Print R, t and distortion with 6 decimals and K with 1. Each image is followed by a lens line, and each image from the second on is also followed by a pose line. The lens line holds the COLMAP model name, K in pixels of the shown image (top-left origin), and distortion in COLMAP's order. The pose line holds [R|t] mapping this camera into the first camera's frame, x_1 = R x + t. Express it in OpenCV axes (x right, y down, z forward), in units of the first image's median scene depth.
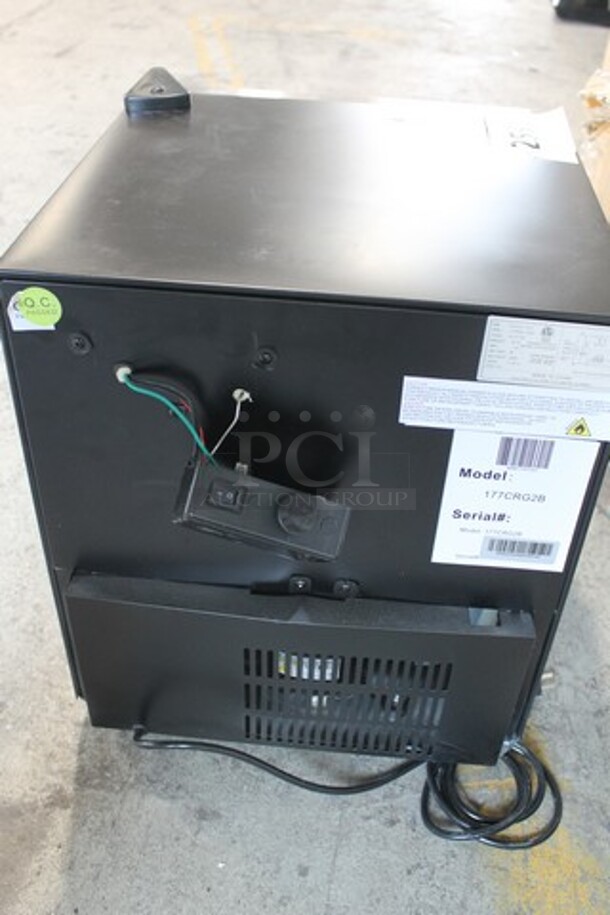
lens RADIAL K [[896.0, 0, 305.4], [0, 896.0, 458.3], [0, 0, 1]] dist [-0.025405, 0.000000]
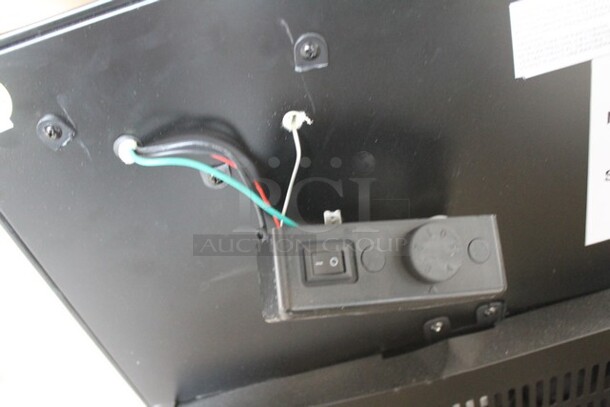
lens RADIAL K [[597.3, 0, 304.9], [0, 597.3, 203.2], [0, 0, 1]] dist [-0.025405, 0.000000]
pose [[0.934990, -0.352857, -0.035865, -0.070119], [0.352409, 0.935667, -0.018335, 0.001881], [0.040027, 0.004505, 0.999188, 0.532599]]
